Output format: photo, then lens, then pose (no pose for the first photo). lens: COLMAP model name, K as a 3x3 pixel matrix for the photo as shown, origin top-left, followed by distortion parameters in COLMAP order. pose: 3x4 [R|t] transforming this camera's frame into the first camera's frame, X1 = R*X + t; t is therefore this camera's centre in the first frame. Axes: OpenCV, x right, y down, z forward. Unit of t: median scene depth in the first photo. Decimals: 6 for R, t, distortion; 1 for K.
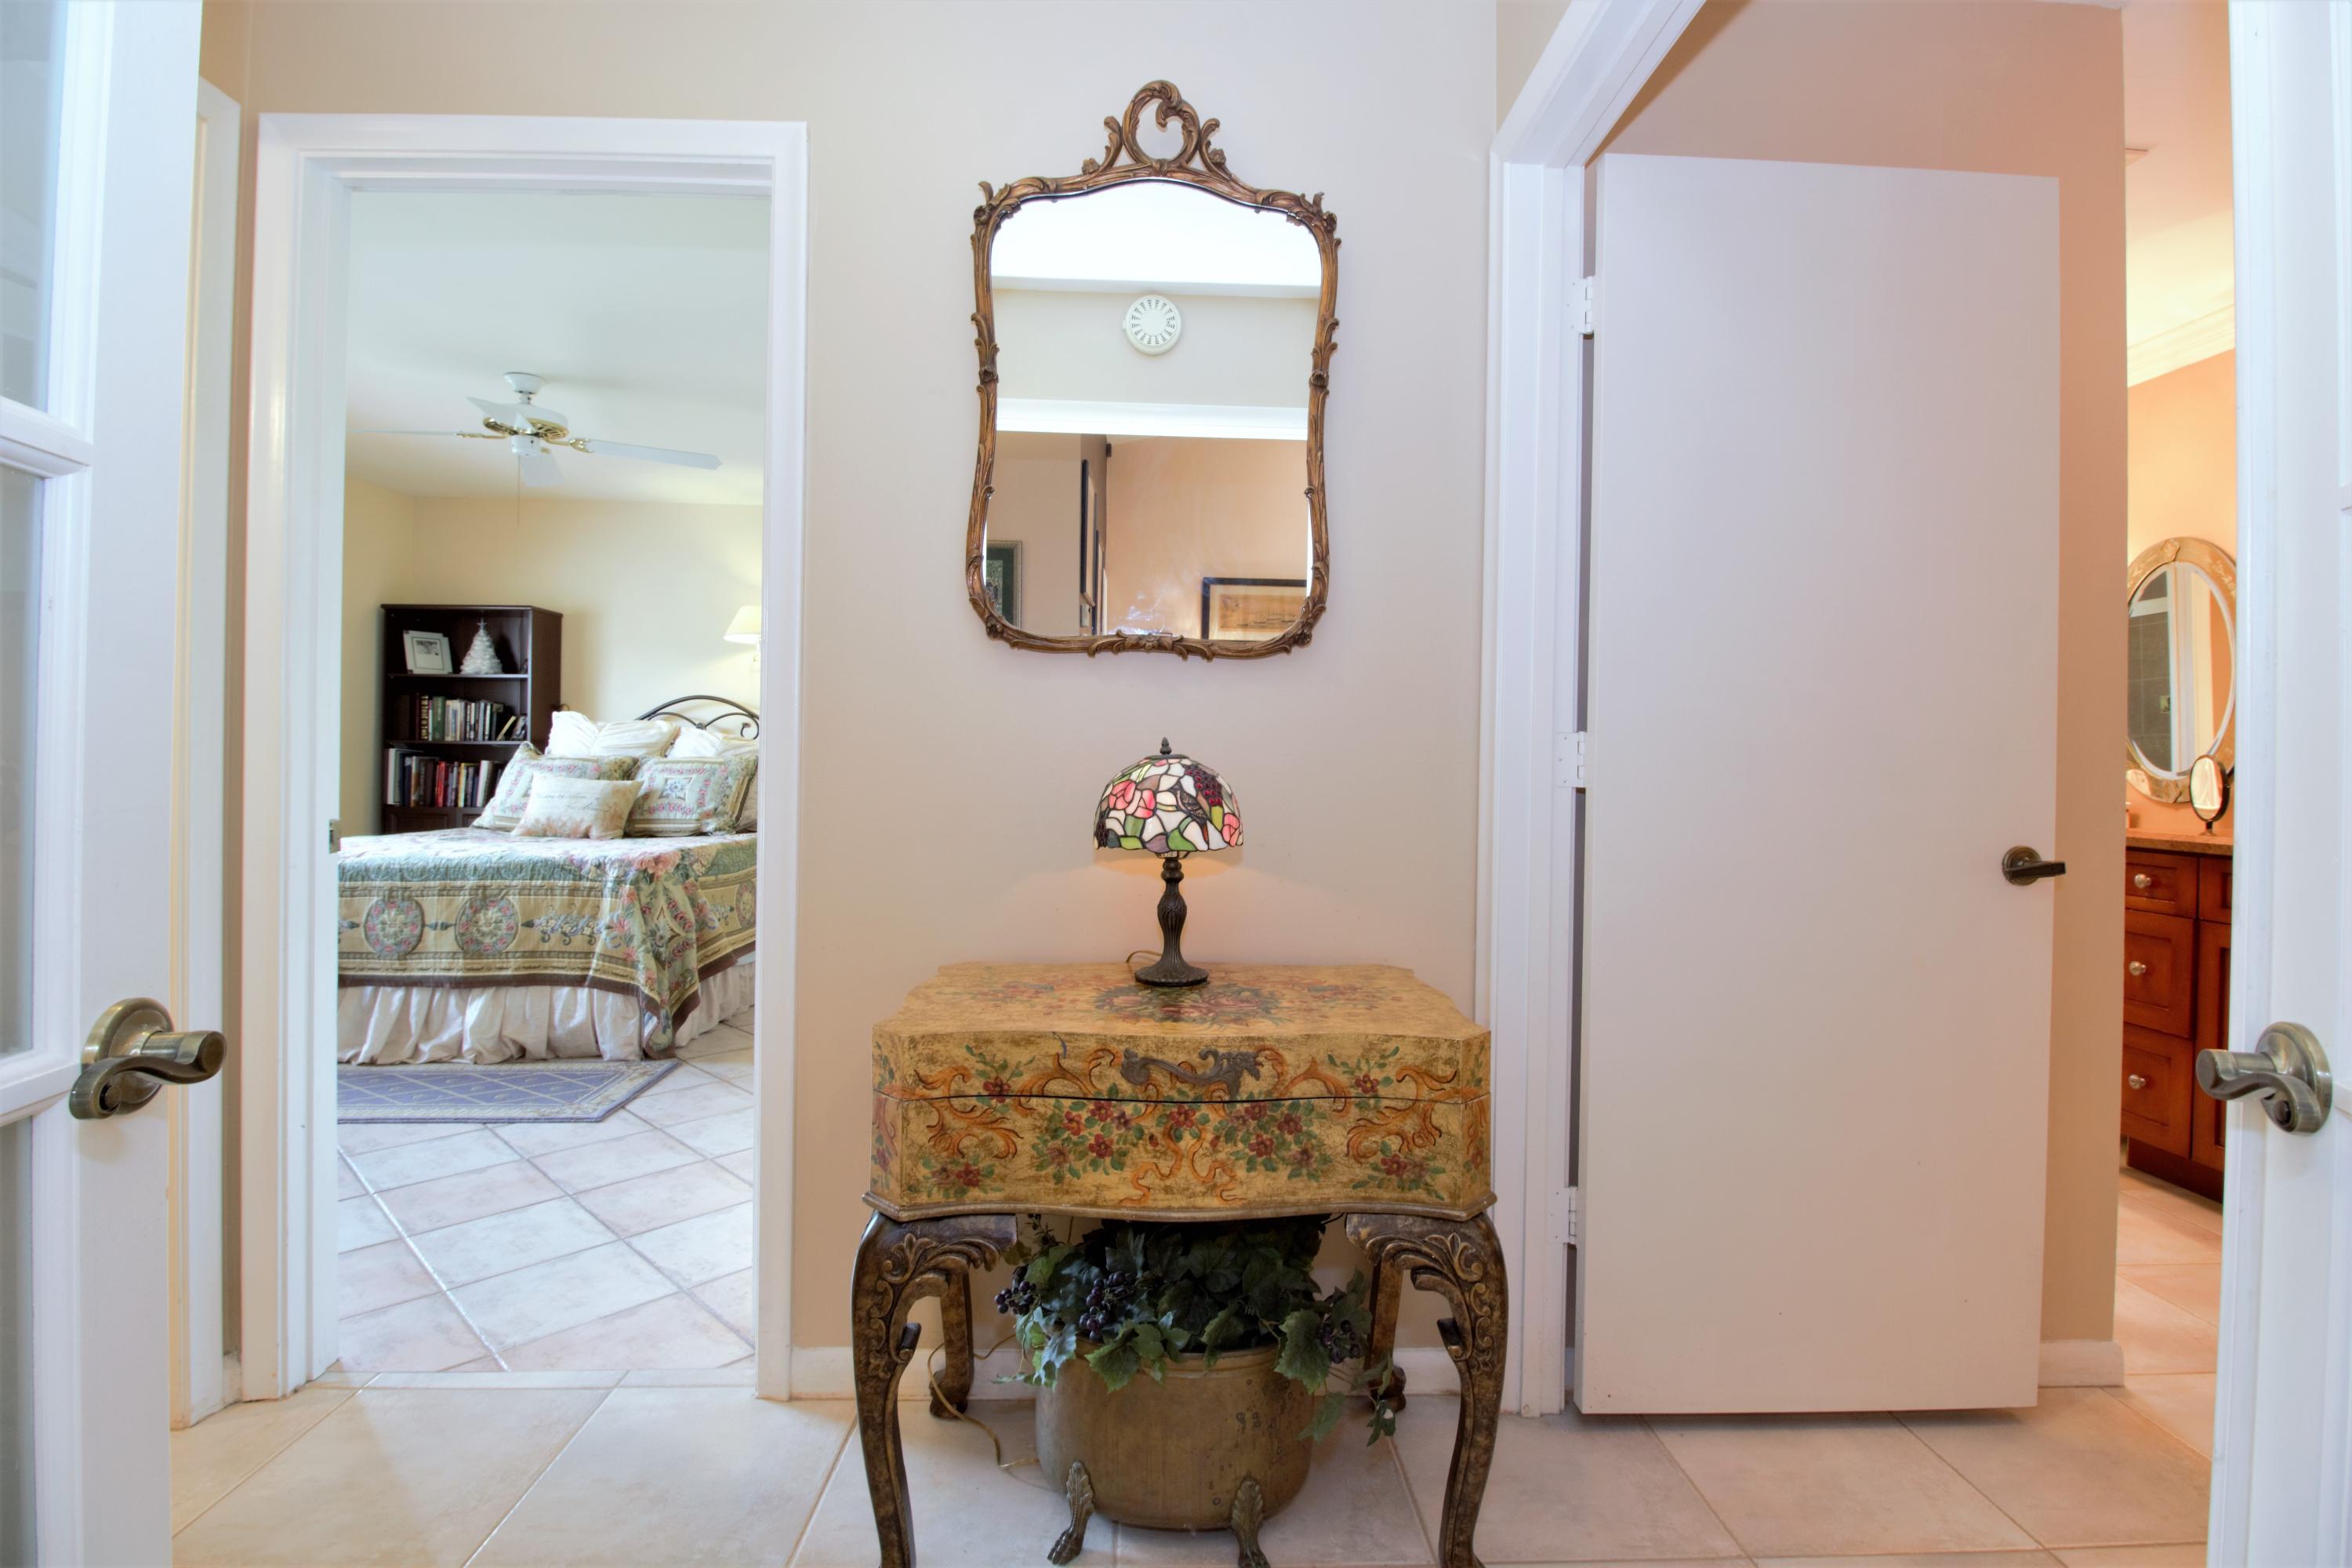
lens RADIAL K [[1082.9, 0, 1192.7], [0, 1082.9, 758.2], [0, 0, 1]] dist [0.005114, -0.016589]
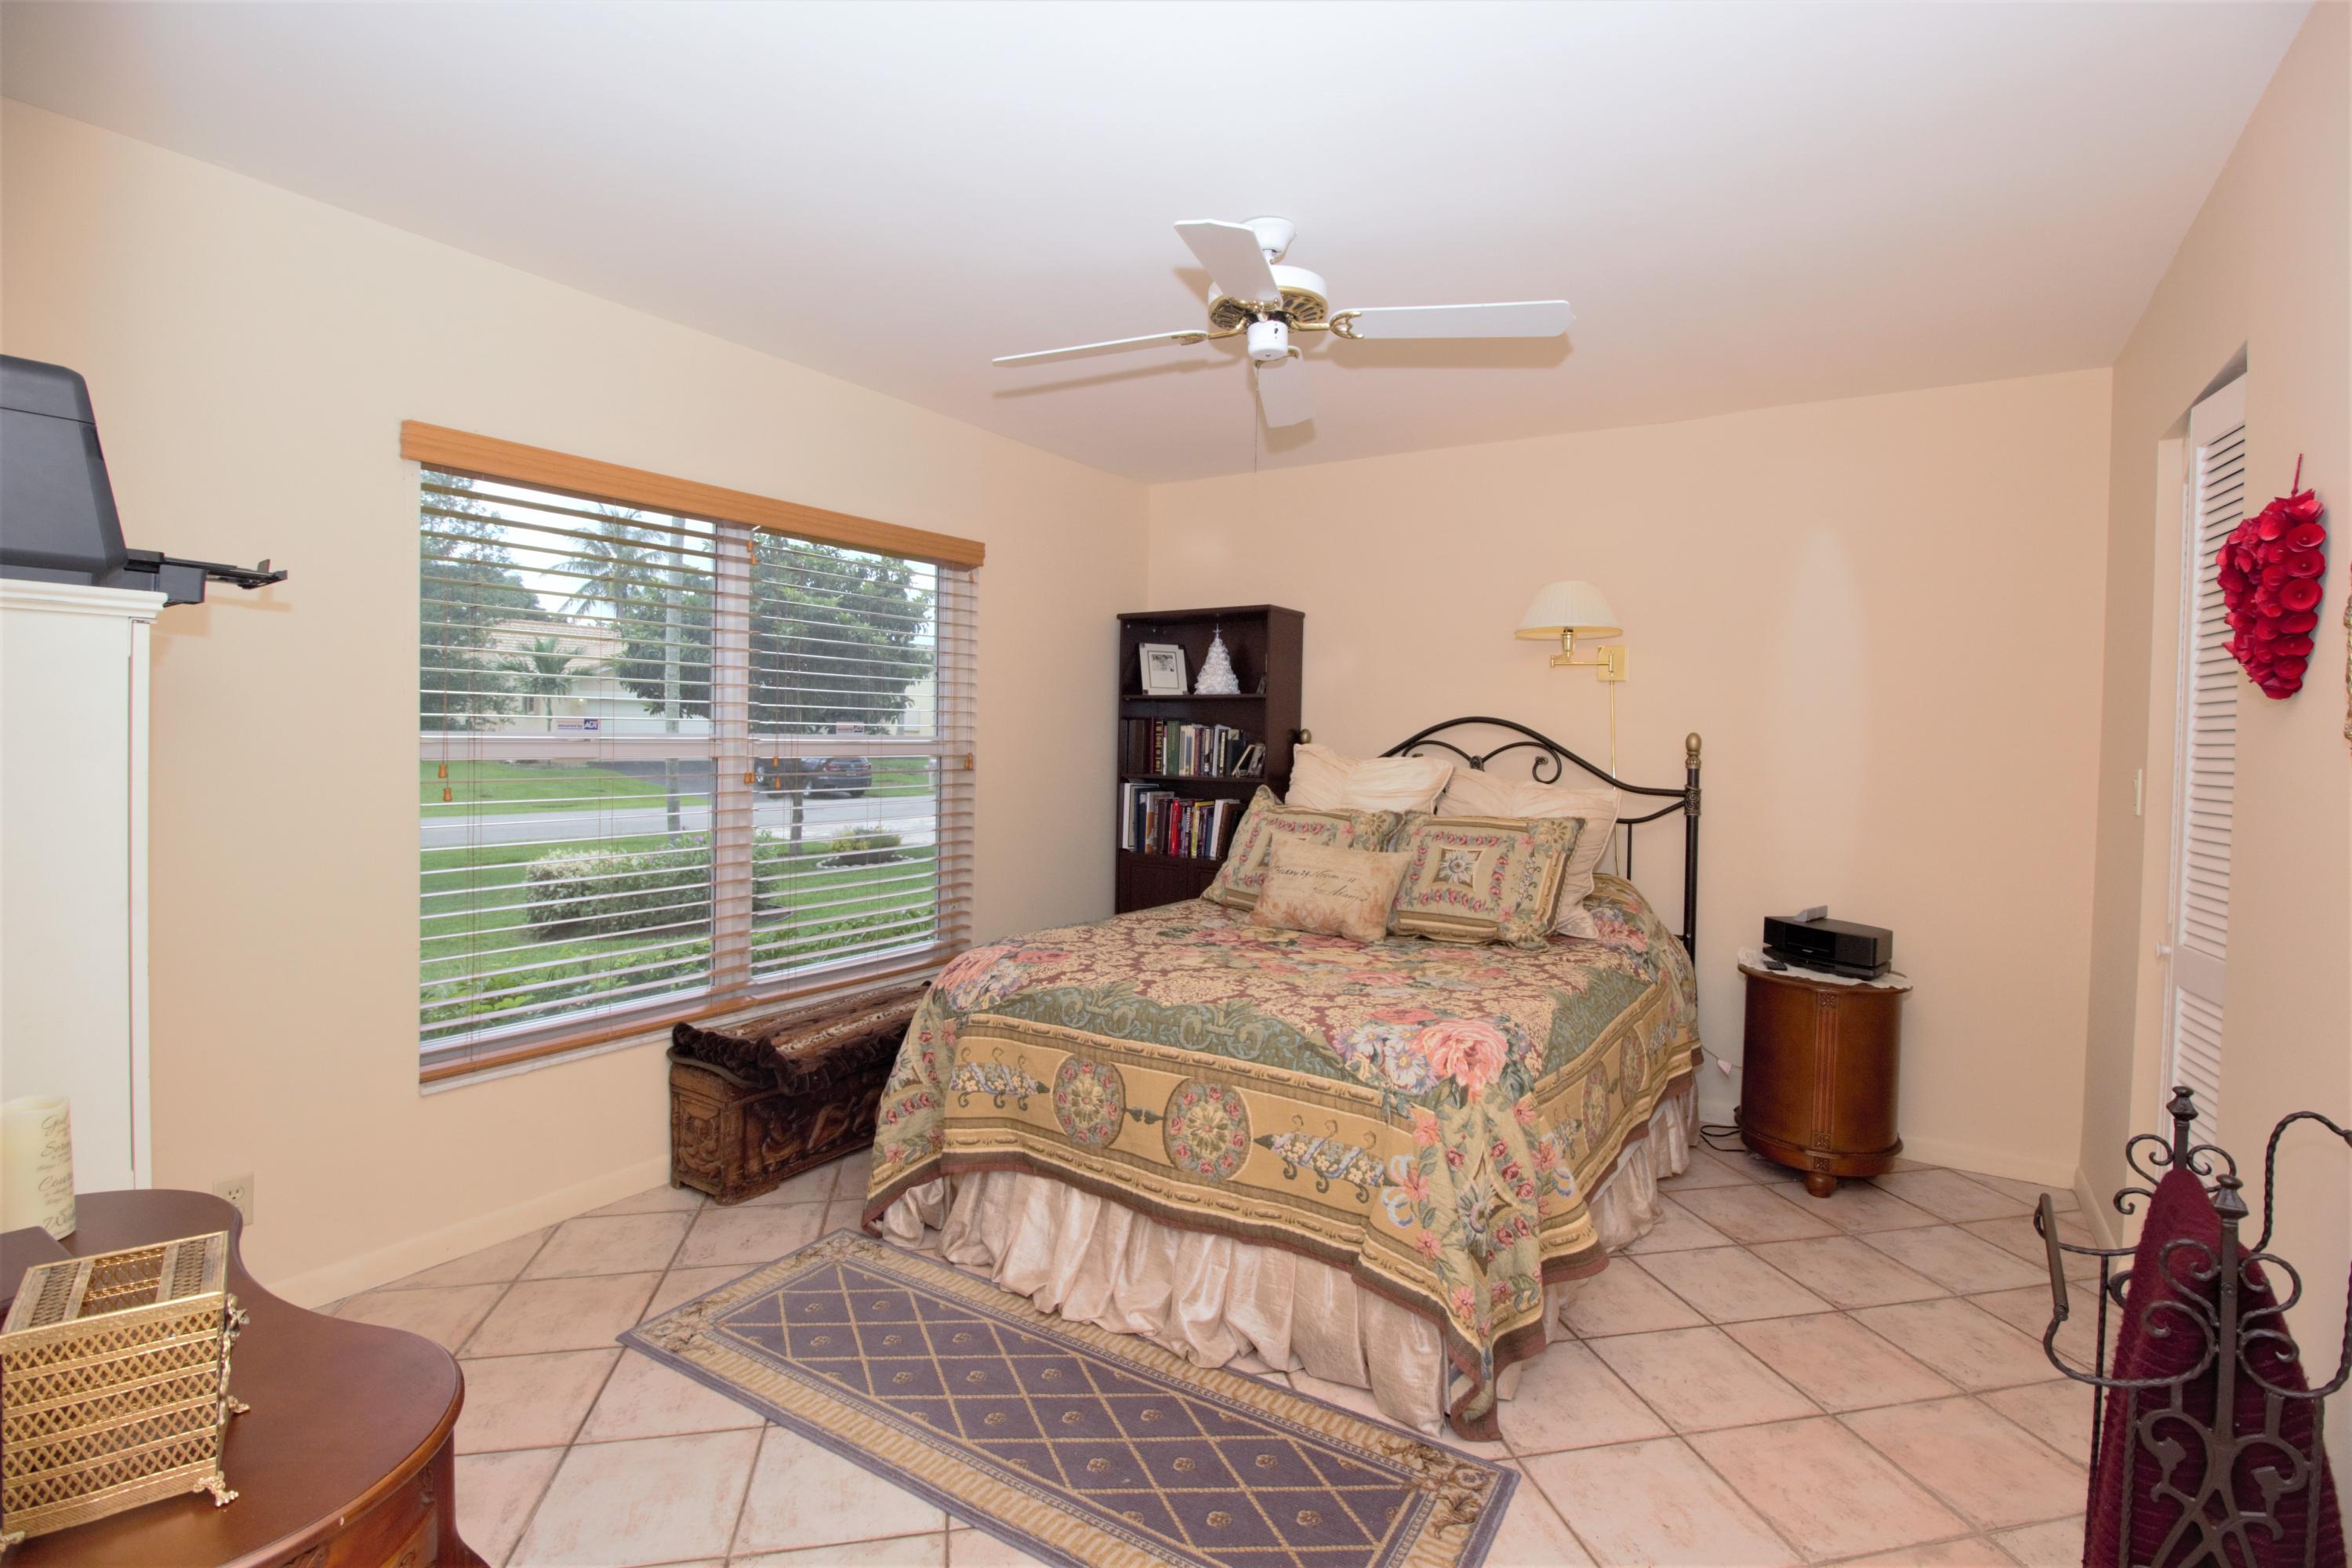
lens RADIAL K [[1082.9, 0, 1192.7], [0, 1082.9, 758.2], [0, 0, 1]] dist [0.005114, -0.016589]
pose [[0.816176, 0.016380, -0.577571, -0.205198], [-0.008297, 0.999827, 0.016631, -0.042959], [0.577743, -0.008782, 0.816171, 0.331210]]
